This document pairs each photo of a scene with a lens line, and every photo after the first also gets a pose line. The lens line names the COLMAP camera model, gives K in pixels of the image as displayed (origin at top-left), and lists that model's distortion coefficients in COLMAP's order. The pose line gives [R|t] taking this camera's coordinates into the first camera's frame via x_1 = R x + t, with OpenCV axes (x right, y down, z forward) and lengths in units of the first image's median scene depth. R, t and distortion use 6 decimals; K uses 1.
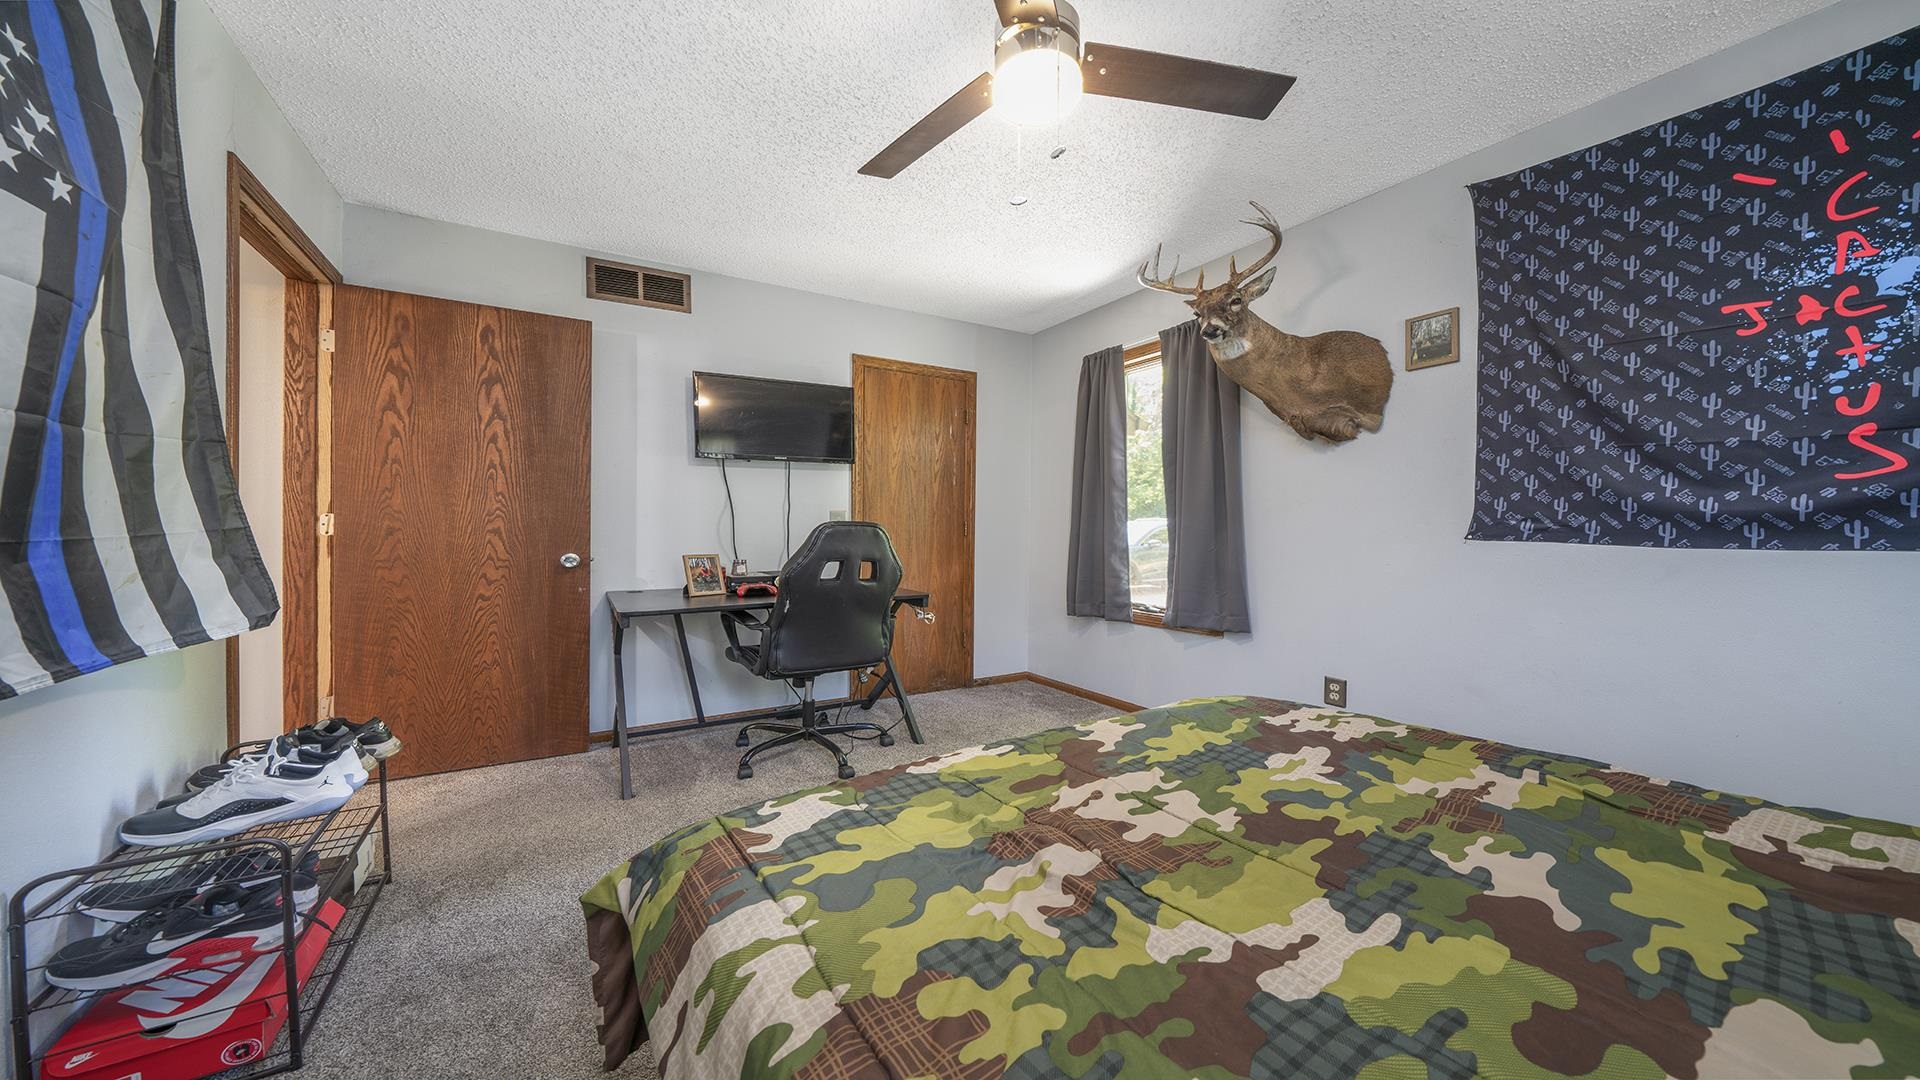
lens RADIAL K [[652.9, 0, 960.3], [0, 652.9, 535.0], [0, 0, 1]] dist [-0.007738, 0.000802]
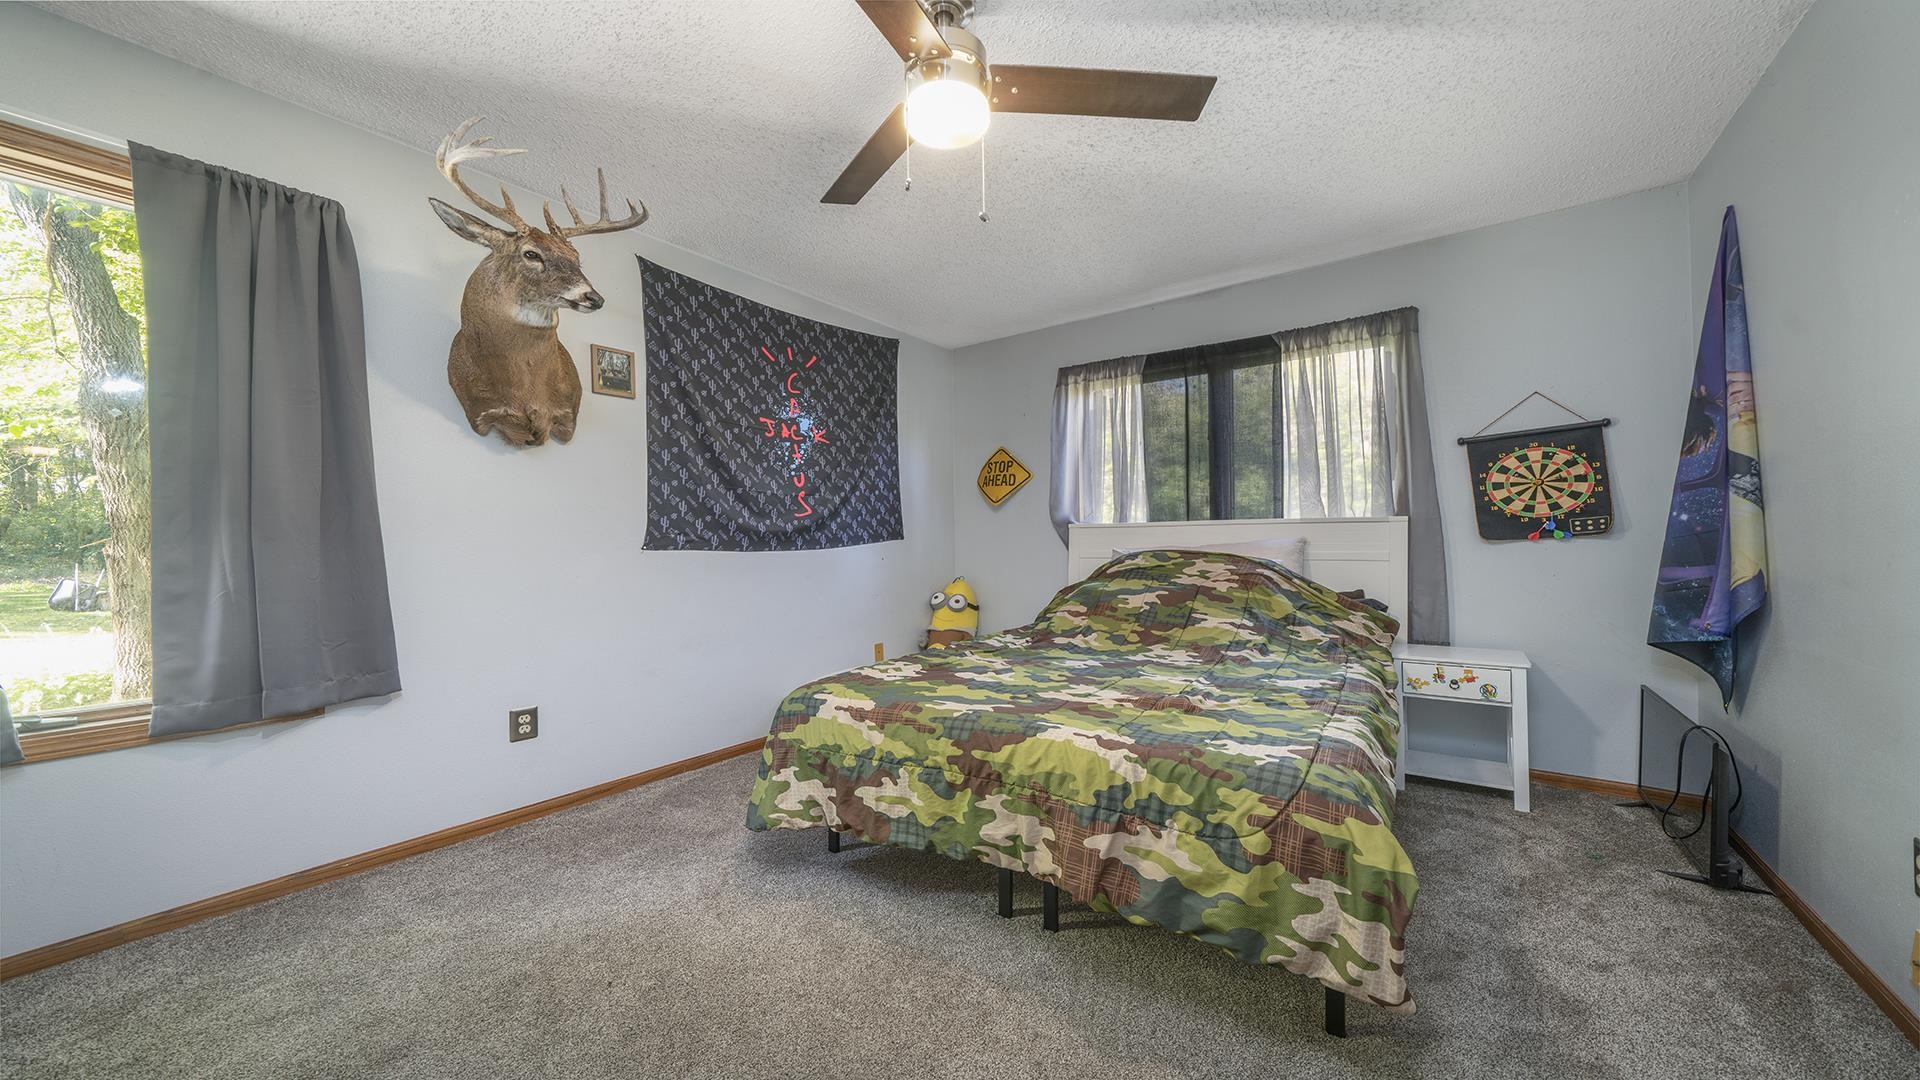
lens RADIAL K [[652.9, 0, 962.1], [0, 652.9, 537.6], [0, 0, 1]] dist [-0.007738, 0.000802]
pose [[-0.376545, 0.004601, 0.926387, -0.625084], [0.014124, 0.999900, 0.000775, -0.009207], [-0.926291, 0.013376, -0.376572, 1.016803]]
